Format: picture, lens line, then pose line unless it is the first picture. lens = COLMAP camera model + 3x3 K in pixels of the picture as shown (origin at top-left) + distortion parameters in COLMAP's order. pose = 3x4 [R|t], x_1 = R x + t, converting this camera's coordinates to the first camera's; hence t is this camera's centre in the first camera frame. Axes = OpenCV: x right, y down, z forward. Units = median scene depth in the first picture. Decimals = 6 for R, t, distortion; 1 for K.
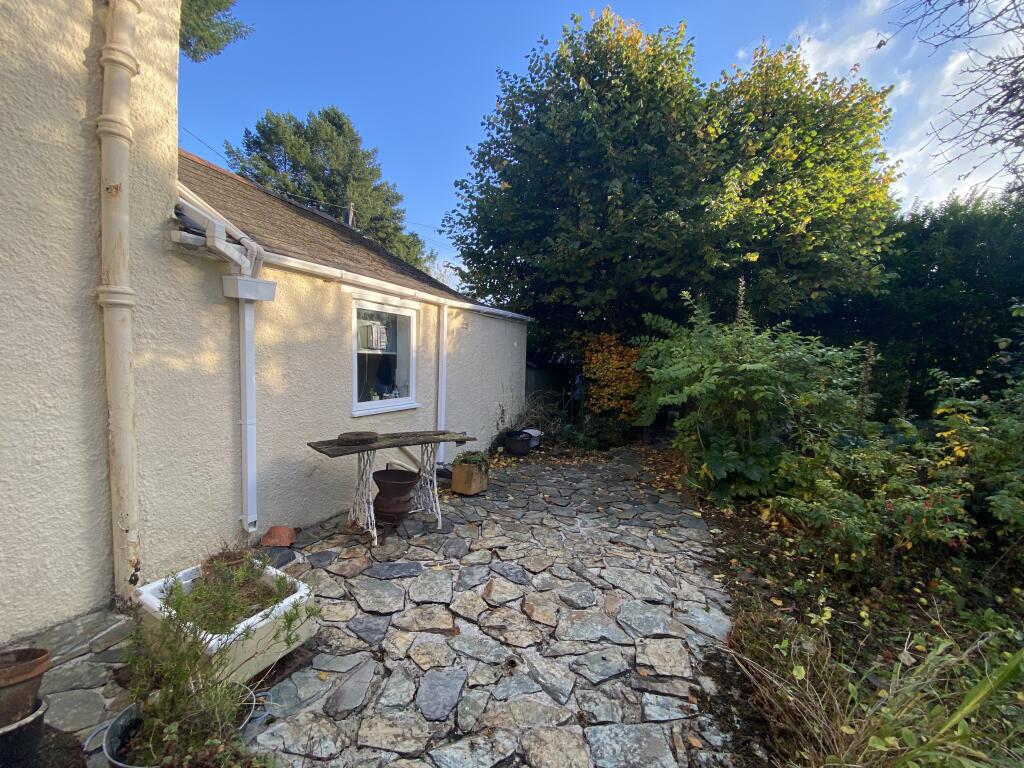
lens RADIAL K [[416.3, 0, 507.5], [0, 416.3, 384.7], [0, 0, 1]] dist [0.021161, -0.021495]
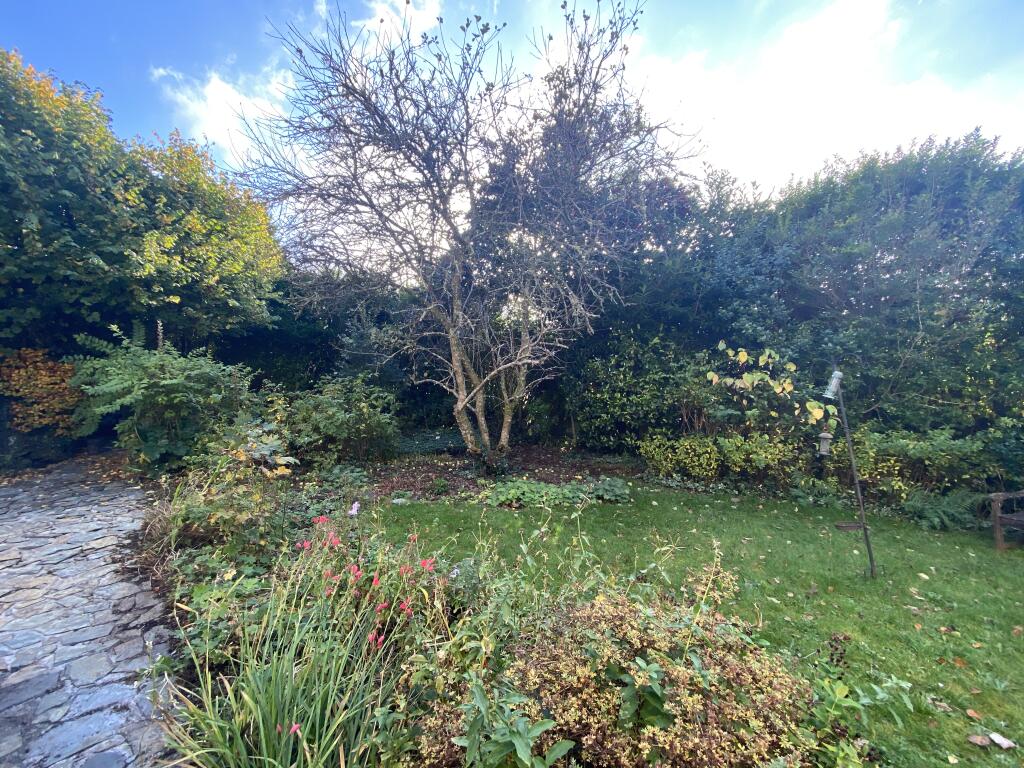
lens RADIAL K [[416.3, 0, 507.5], [0, 416.3, 384.7], [0, 0, 1]] dist [0.021161, -0.021495]
pose [[0.455791, -0.070634, 0.887280, -0.152507], [0.065692, 0.996797, 0.045606, -0.015112], [-0.887659, 0.037500, 0.458972, -0.577233]]
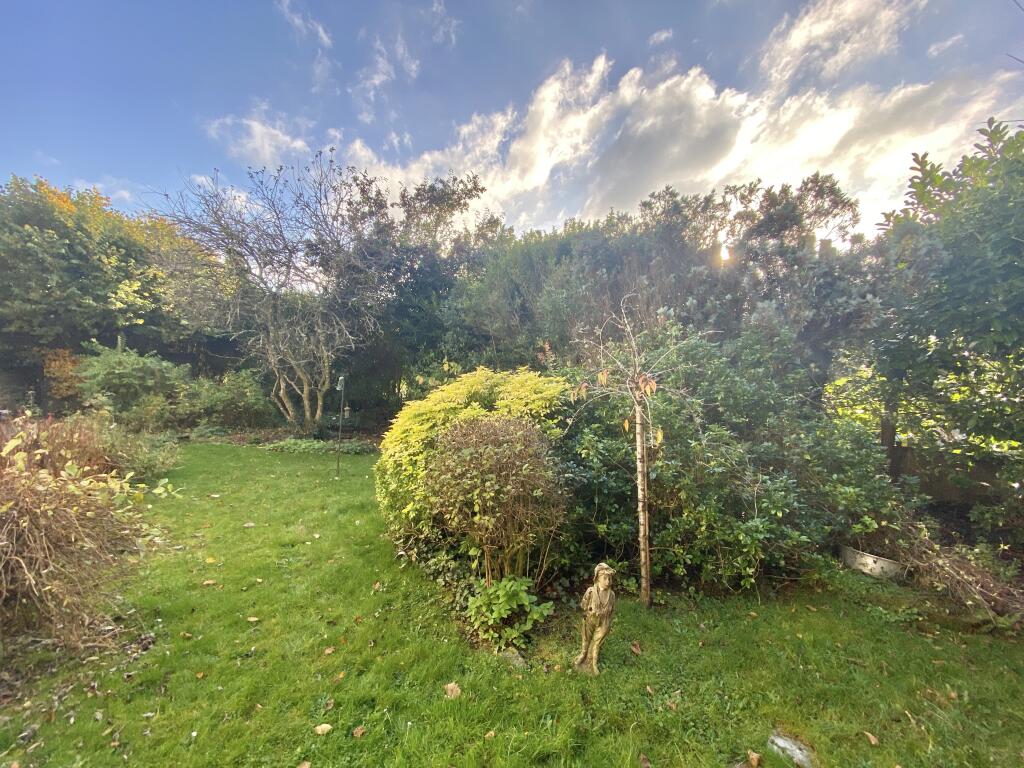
lens RADIAL K [[416.3, 0, 507.5], [0, 416.3, 384.7], [0, 0, 1]] dist [0.021161, -0.021495]
pose [[0.566473, -0.052281, 0.822420, -0.154018], [0.033410, 0.998622, 0.040470, 0.011485], [-0.823403, 0.004551, 0.567439, -1.847076]]
